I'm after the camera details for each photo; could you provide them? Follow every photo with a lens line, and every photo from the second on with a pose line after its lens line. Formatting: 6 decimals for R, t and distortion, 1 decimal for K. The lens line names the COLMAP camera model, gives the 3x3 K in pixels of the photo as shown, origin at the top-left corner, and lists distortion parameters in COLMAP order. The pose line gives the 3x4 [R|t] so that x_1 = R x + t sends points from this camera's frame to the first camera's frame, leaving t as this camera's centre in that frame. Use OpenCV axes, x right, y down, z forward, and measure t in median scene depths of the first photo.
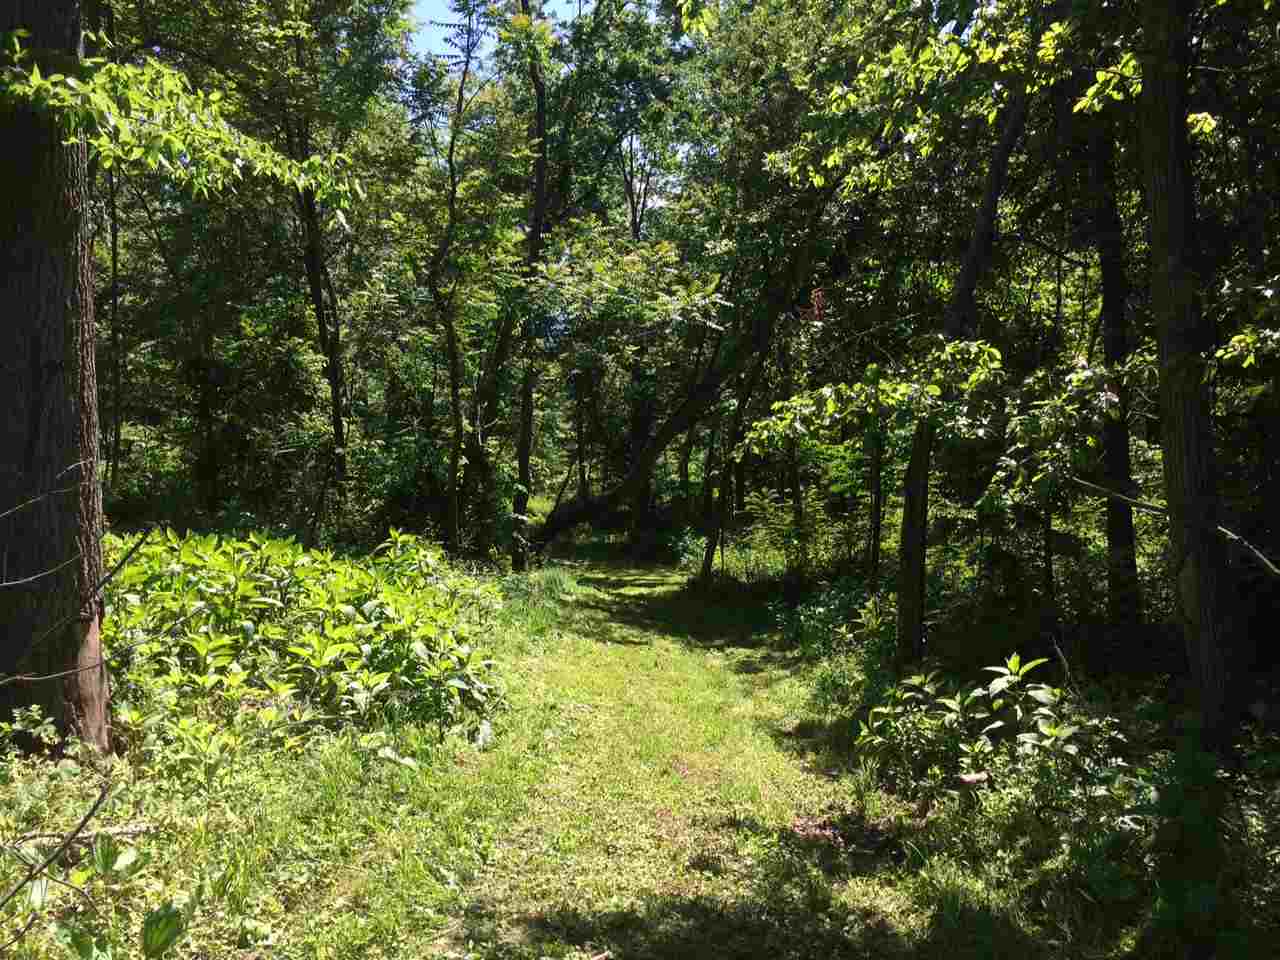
lens RADIAL K [[1065.8, 0, 640.0], [0, 1065.8, 480.0], [0, 0, 1]] dist [0.009601, -0.000385]
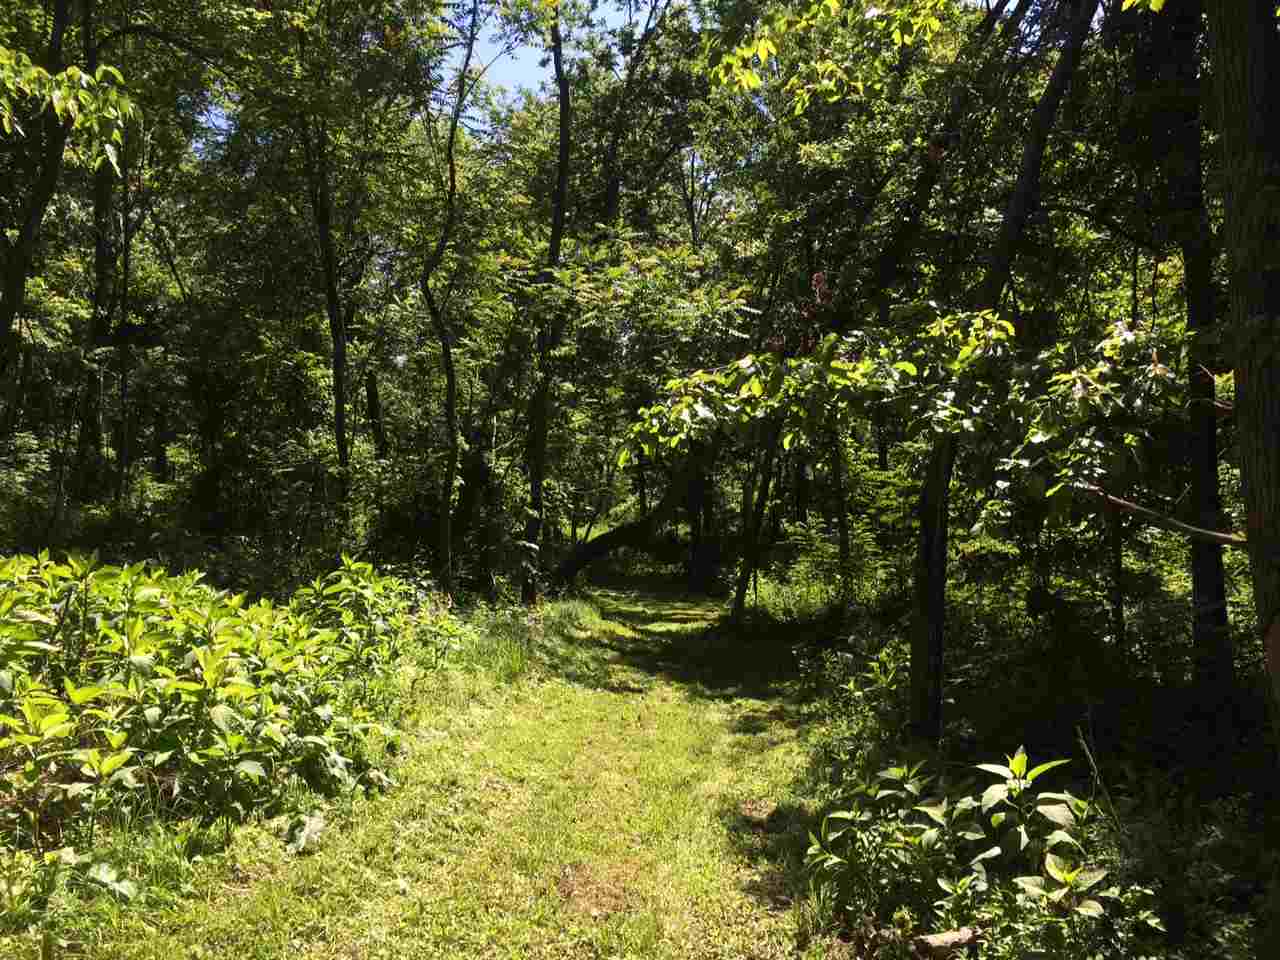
lens RADIAL K [[1075.5, 0, 640.0], [0, 1075.5, 480.0], [0, 0, 1]] dist [0.057186, -0.109753]
pose [[0.997645, 0.010165, -0.067834, 0.055580], [-0.012036, 0.999557, -0.027228, 0.004099], [0.067527, 0.027981, 0.997325, 0.102962]]
